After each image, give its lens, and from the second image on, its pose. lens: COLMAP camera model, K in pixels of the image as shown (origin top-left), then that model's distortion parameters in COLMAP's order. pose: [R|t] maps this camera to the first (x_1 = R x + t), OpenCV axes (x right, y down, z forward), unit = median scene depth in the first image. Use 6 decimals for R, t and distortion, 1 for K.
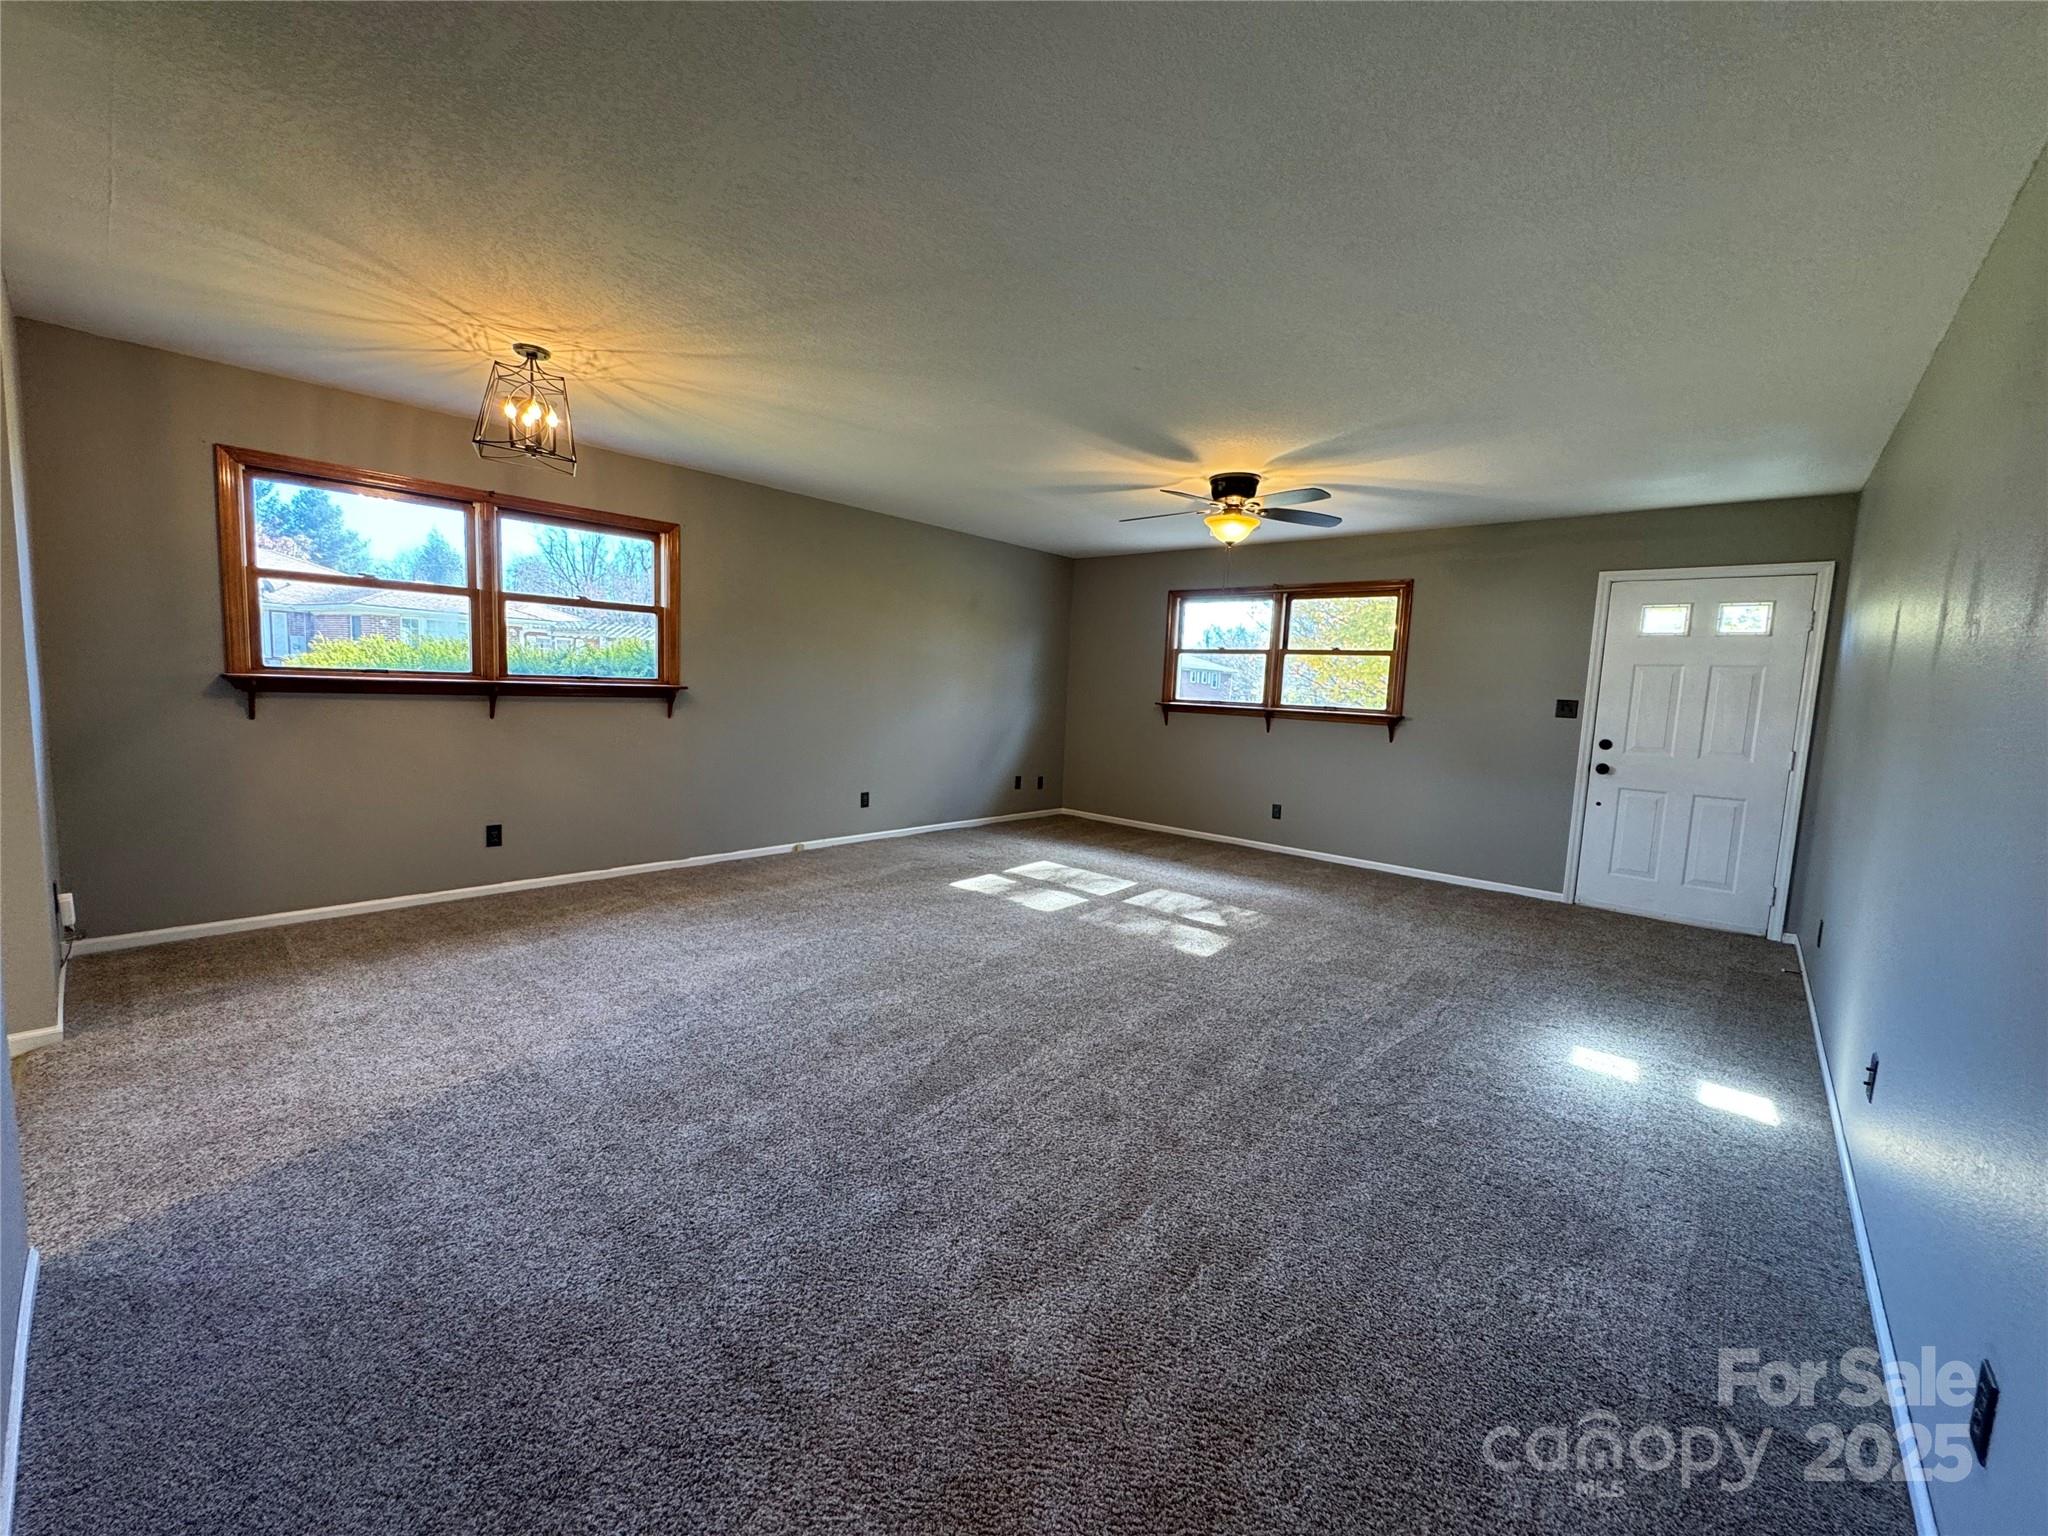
lens RADIAL K [[825.3, 0, 1024.0], [0, 825.3, 768.0], [0, 0, 1]] dist [-0.002180, -0.000103]
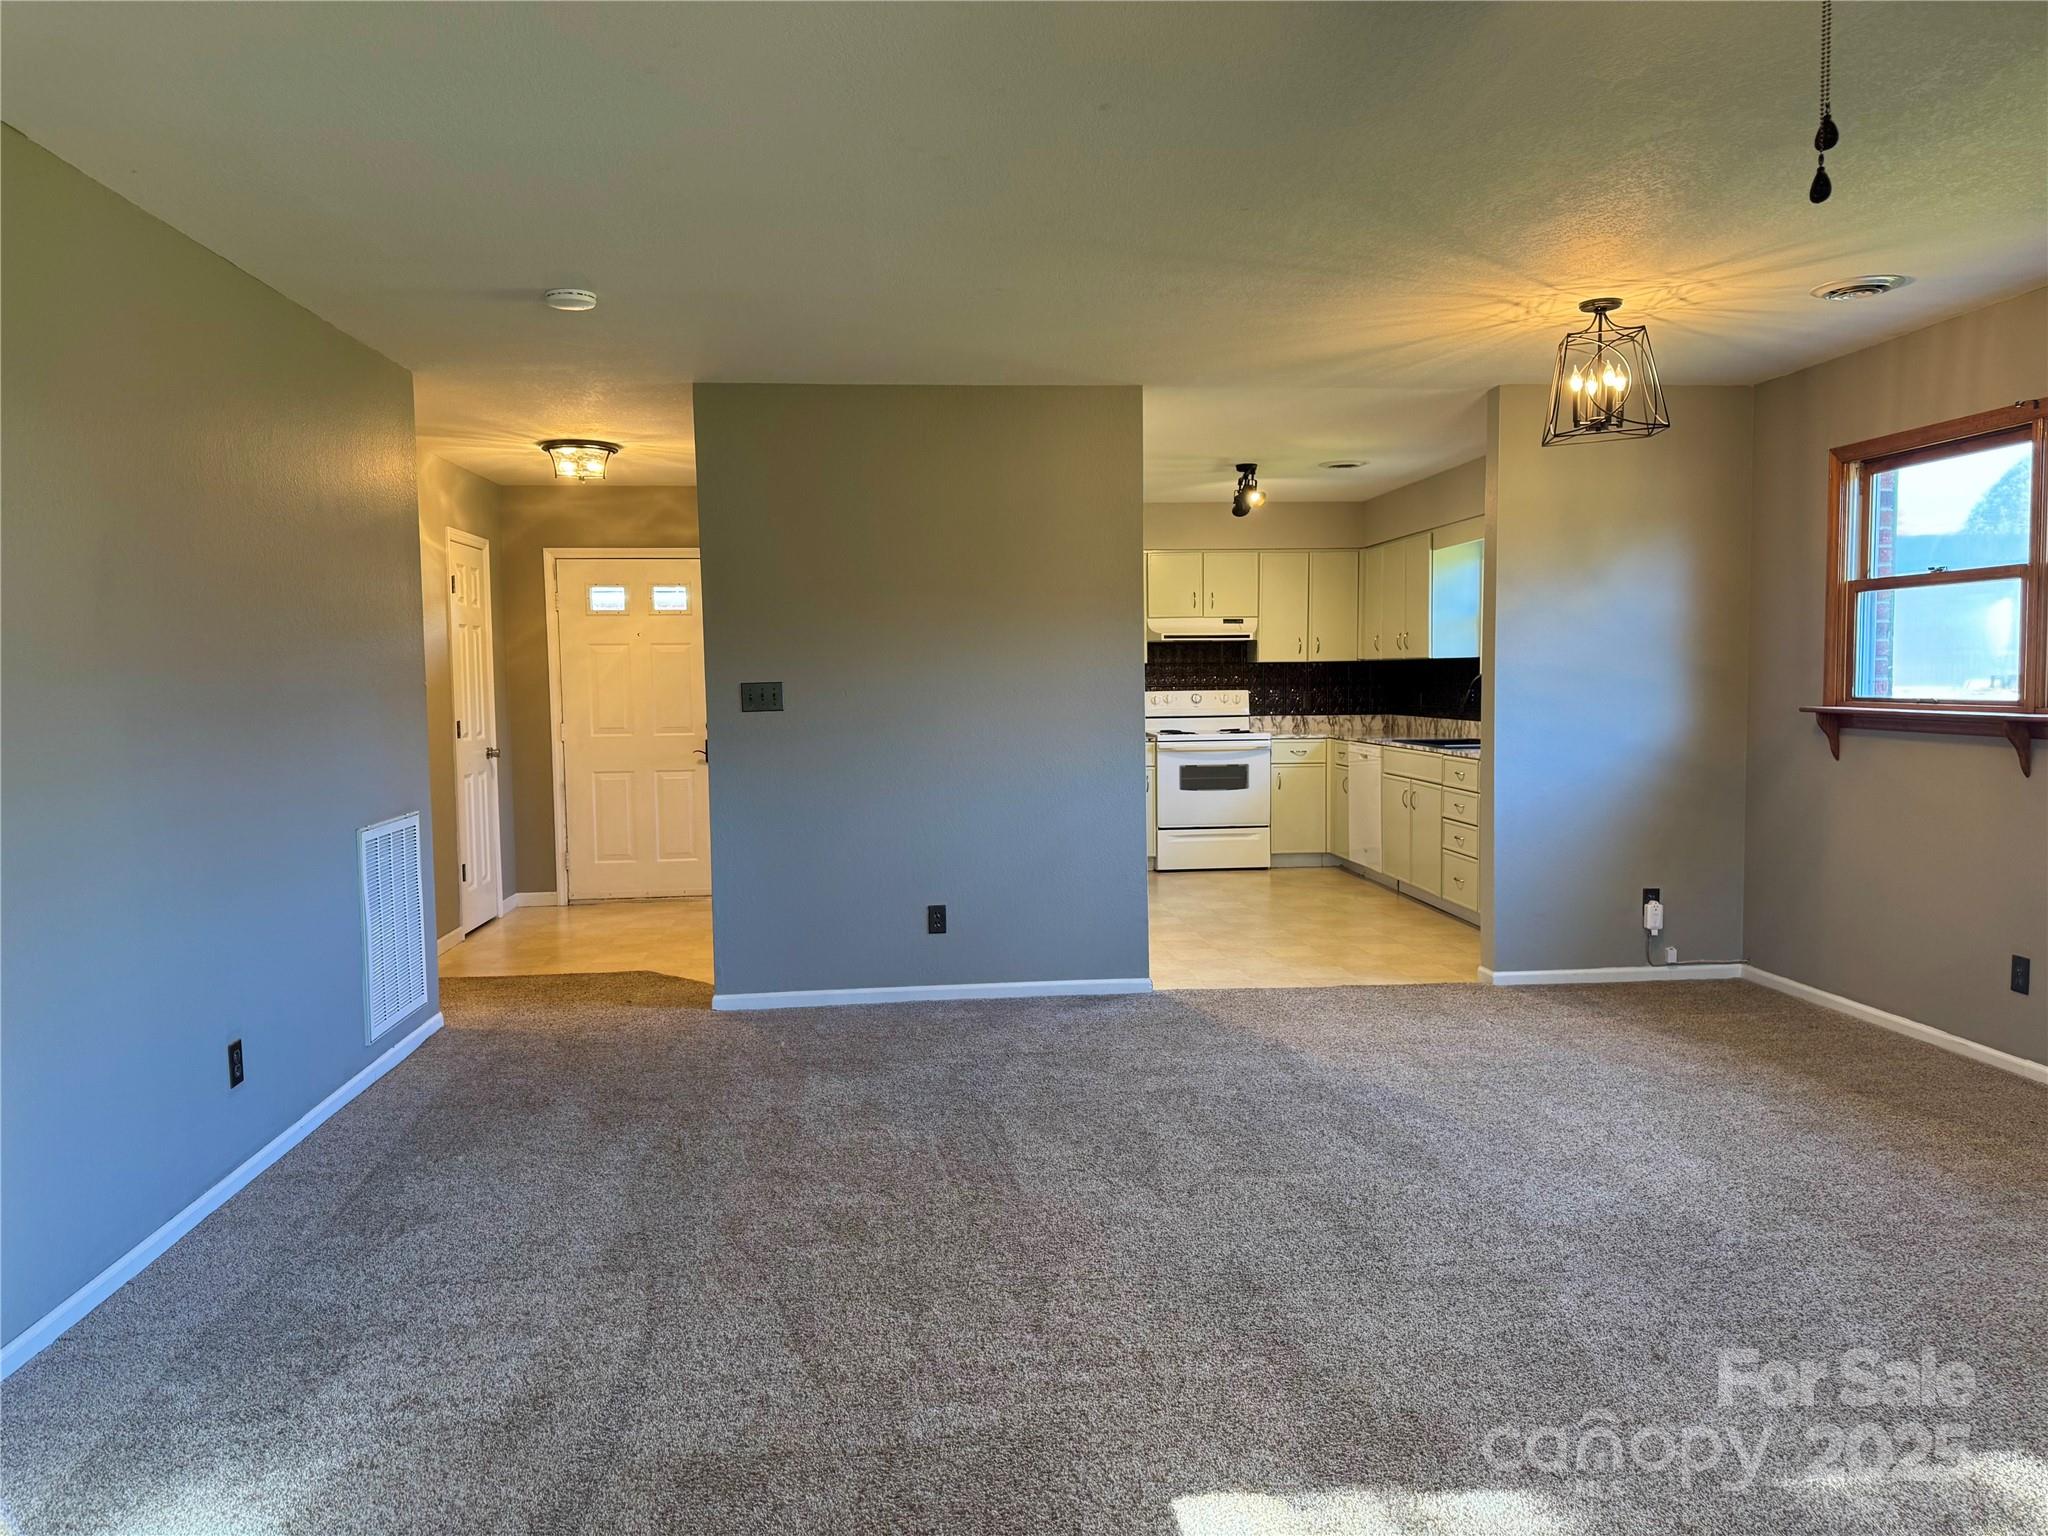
lens RADIAL K [[1440.4, 0, 1024.0], [0, 1440.4, 768.0], [0, 0, 1]] dist [0.128701, -0.181153]
pose [[-0.678806, 0.010774, -0.734239, 0.617286], [-0.095504, 0.990104, 0.102821, -0.104603], [0.728081, 0.139918, -0.671060, 1.158419]]
